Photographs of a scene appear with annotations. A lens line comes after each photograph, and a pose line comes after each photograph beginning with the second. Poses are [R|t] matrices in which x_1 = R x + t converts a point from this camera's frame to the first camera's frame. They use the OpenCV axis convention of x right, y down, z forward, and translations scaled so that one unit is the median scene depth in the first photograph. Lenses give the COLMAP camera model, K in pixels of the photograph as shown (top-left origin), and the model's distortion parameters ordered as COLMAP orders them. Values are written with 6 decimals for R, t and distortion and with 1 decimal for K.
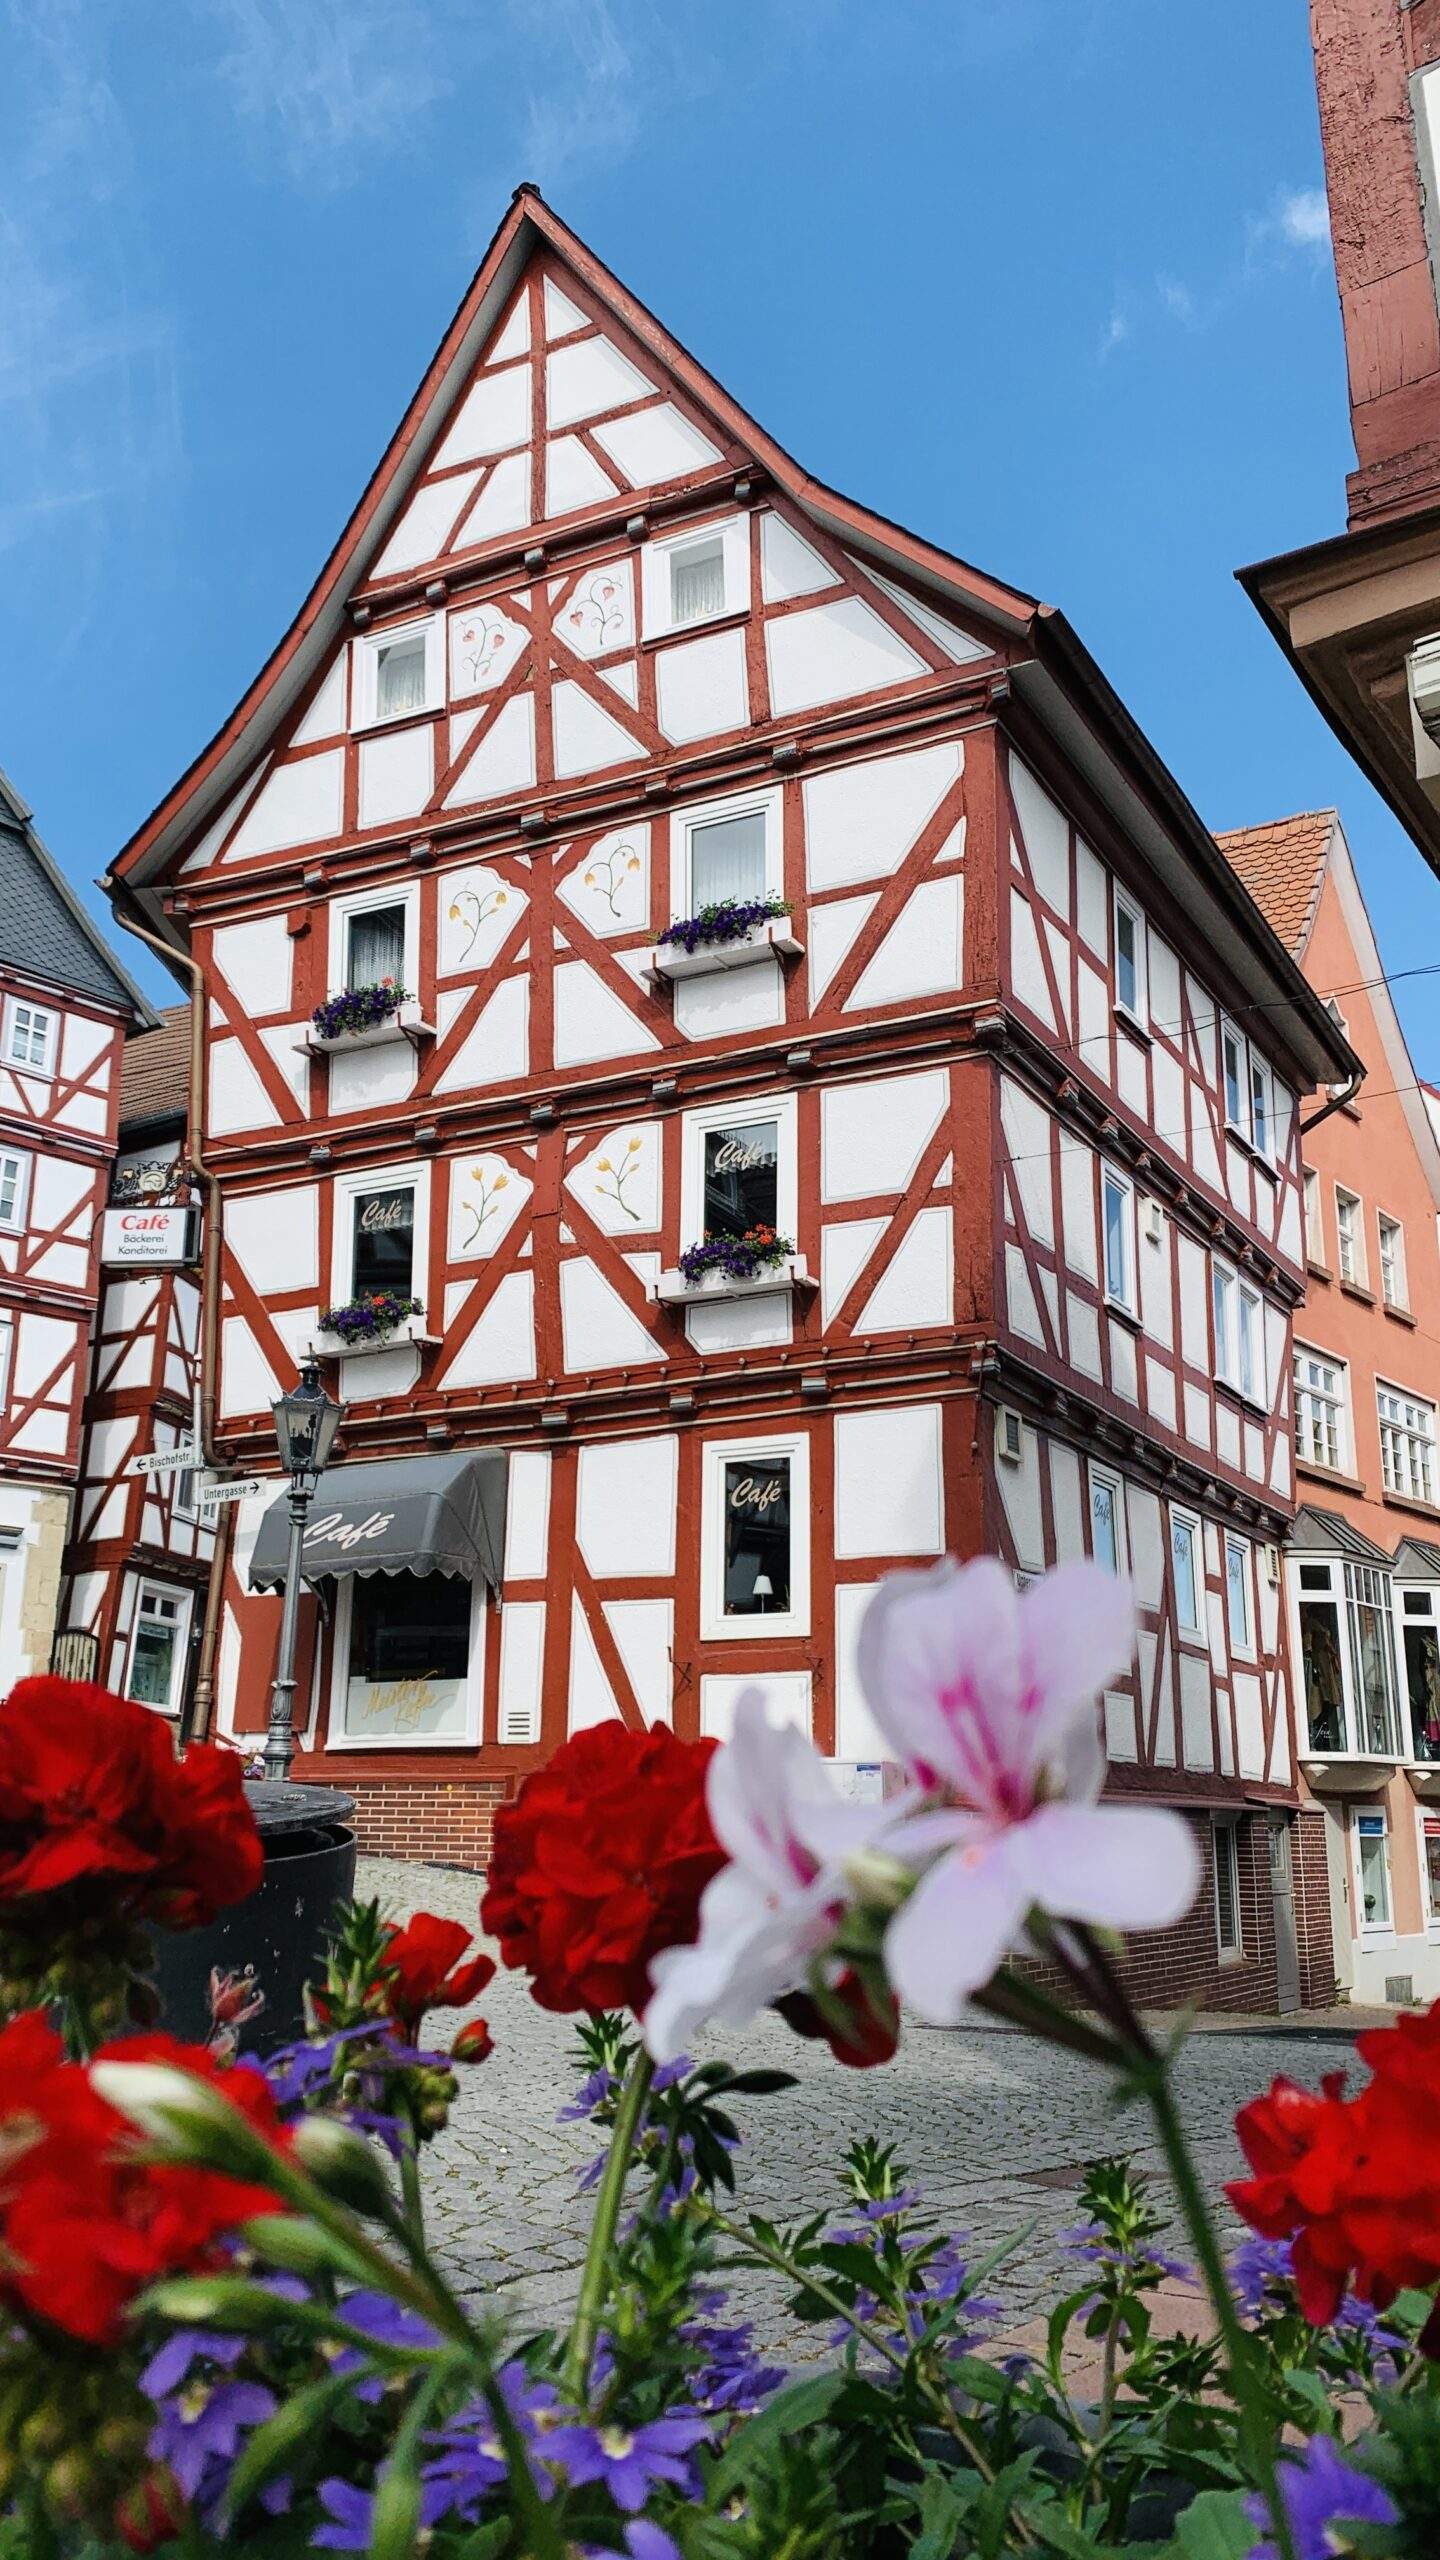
lens RADIAL K [[1955.4, 0, 720.0], [0, 1955.4, 1280.0], [0, 0, 1]] dist [0.046907, -0.002484]
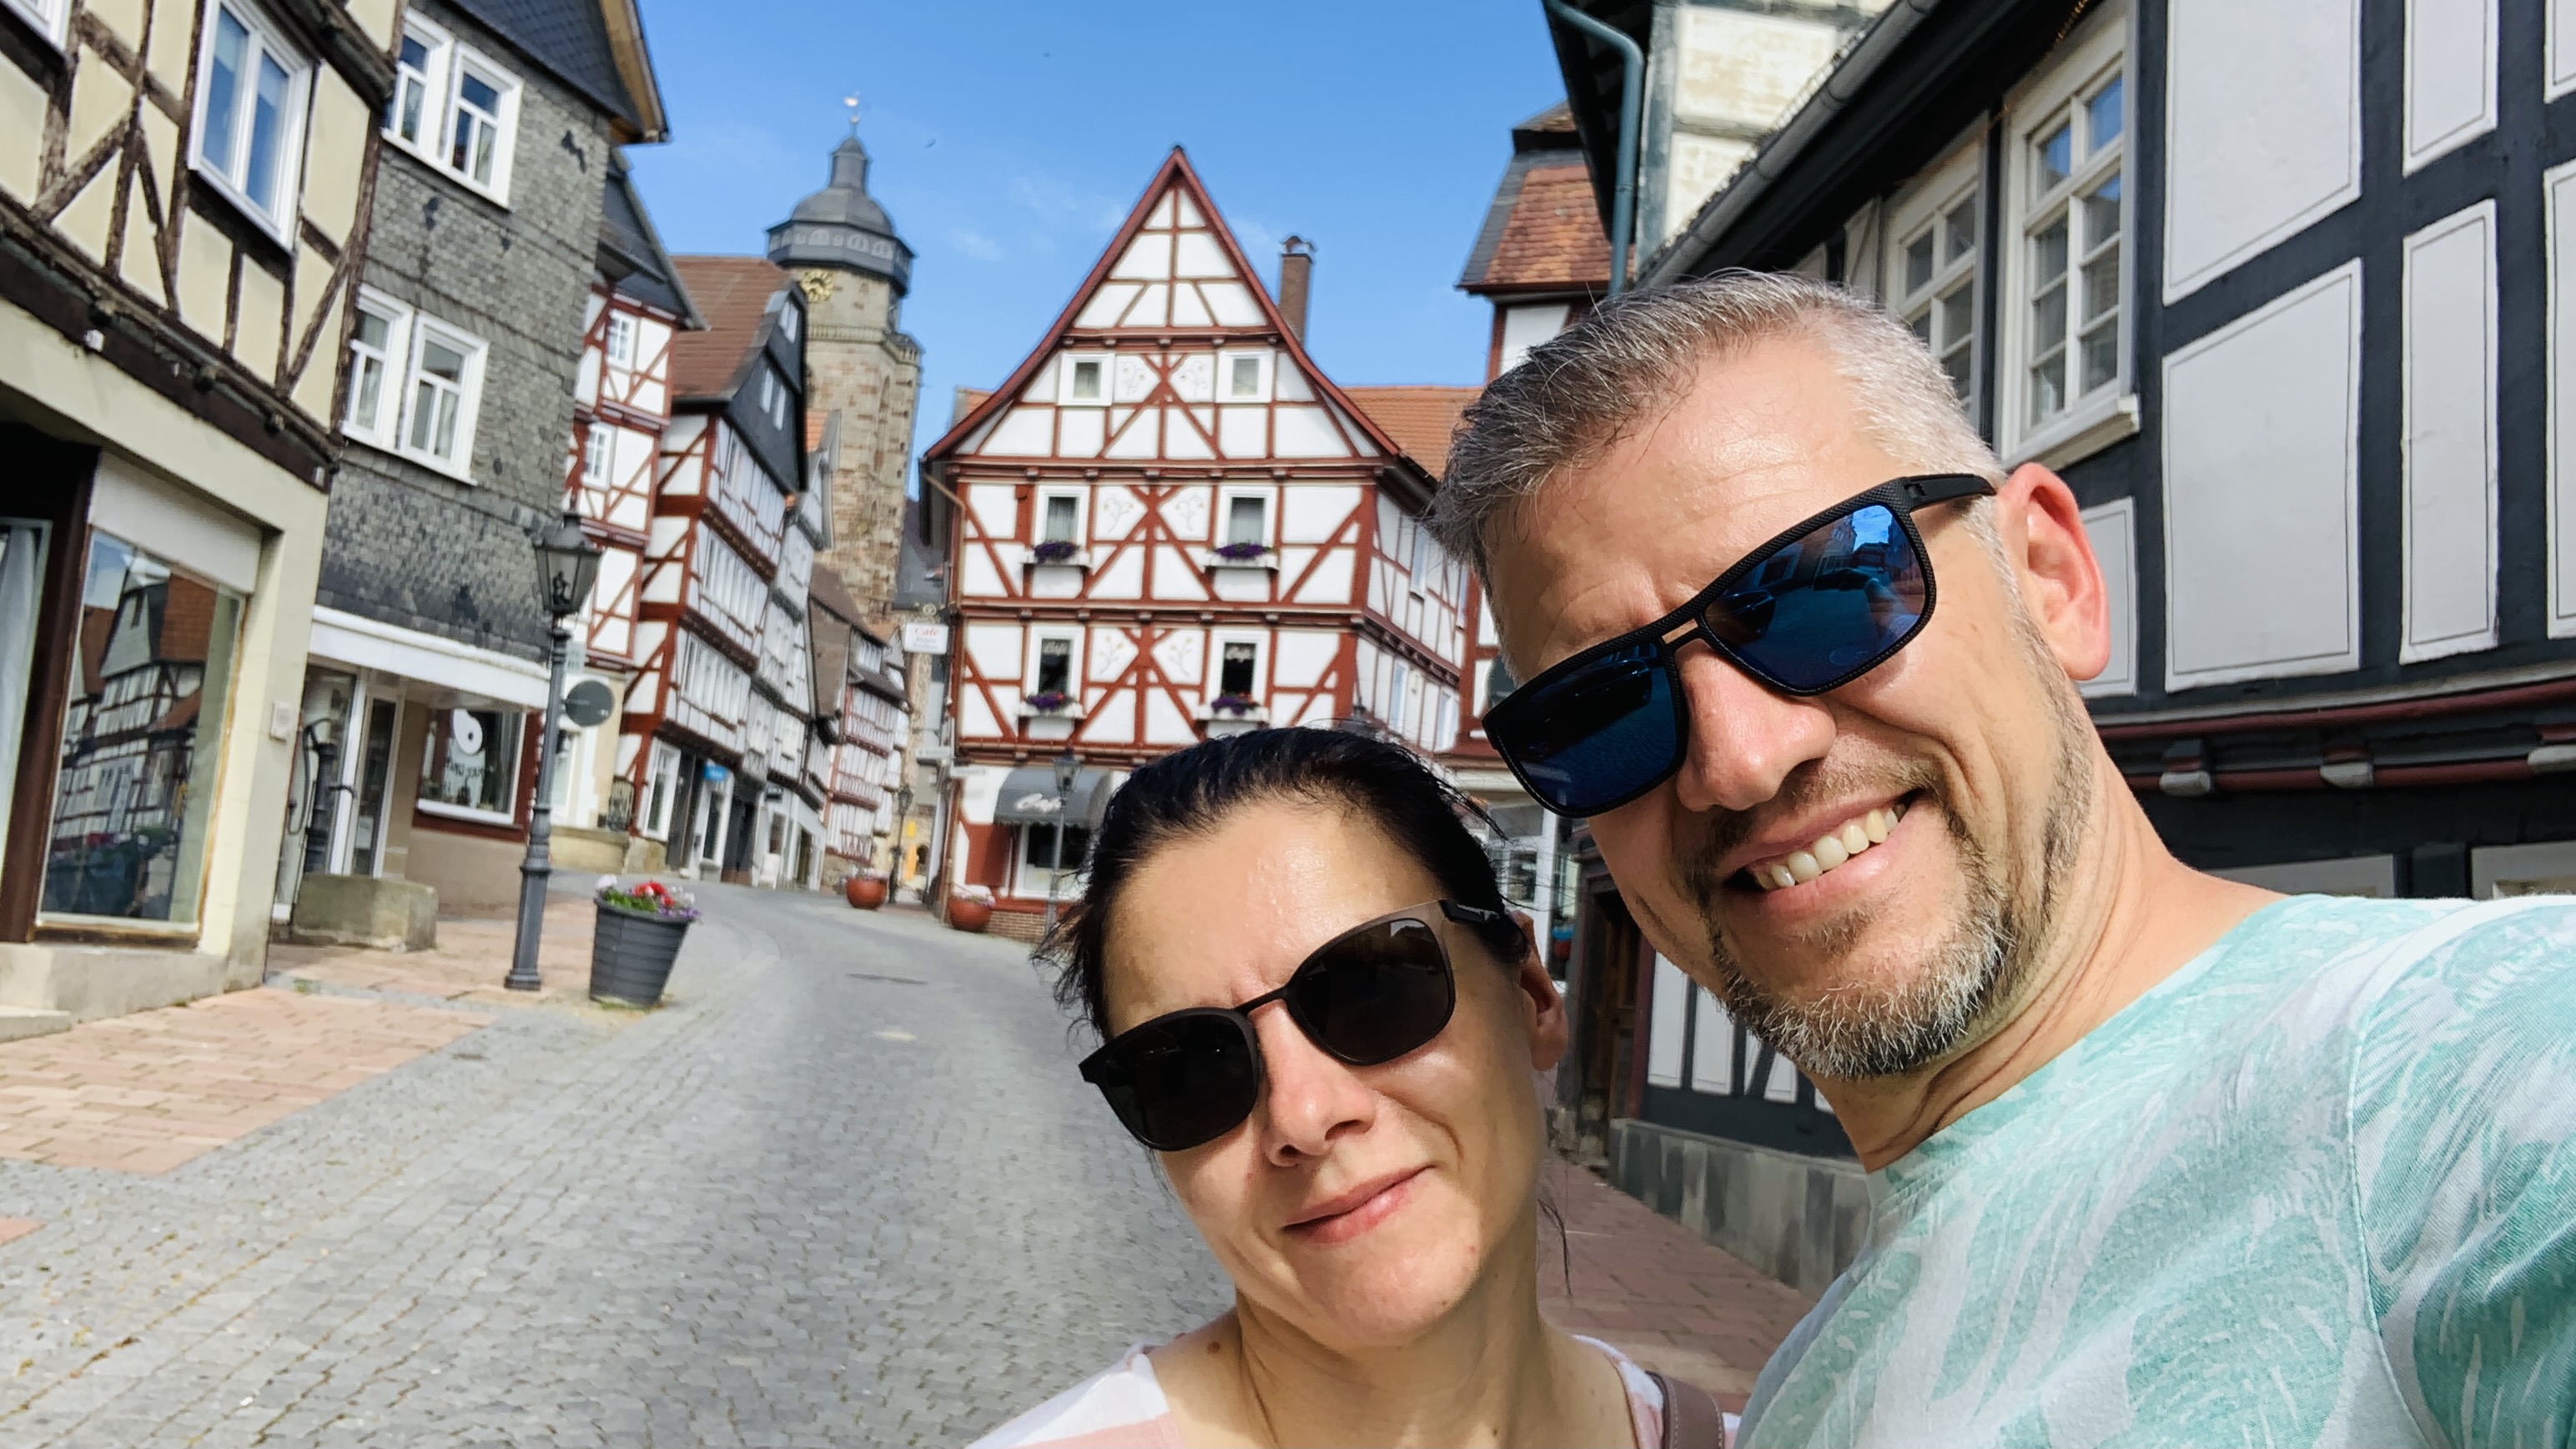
lens RADIAL K [[2190.6, 0, 1288.0], [0, 2190.6, 724.5], [0, 0, 1]] dist [-0.000706, 0.000096]
pose [[0.980050, 0.095417, 0.174351, -0.331988], [-0.121310, 0.982047, 0.144454, -0.323575], [-0.157438, -0.162722, 0.974030, -1.326305]]
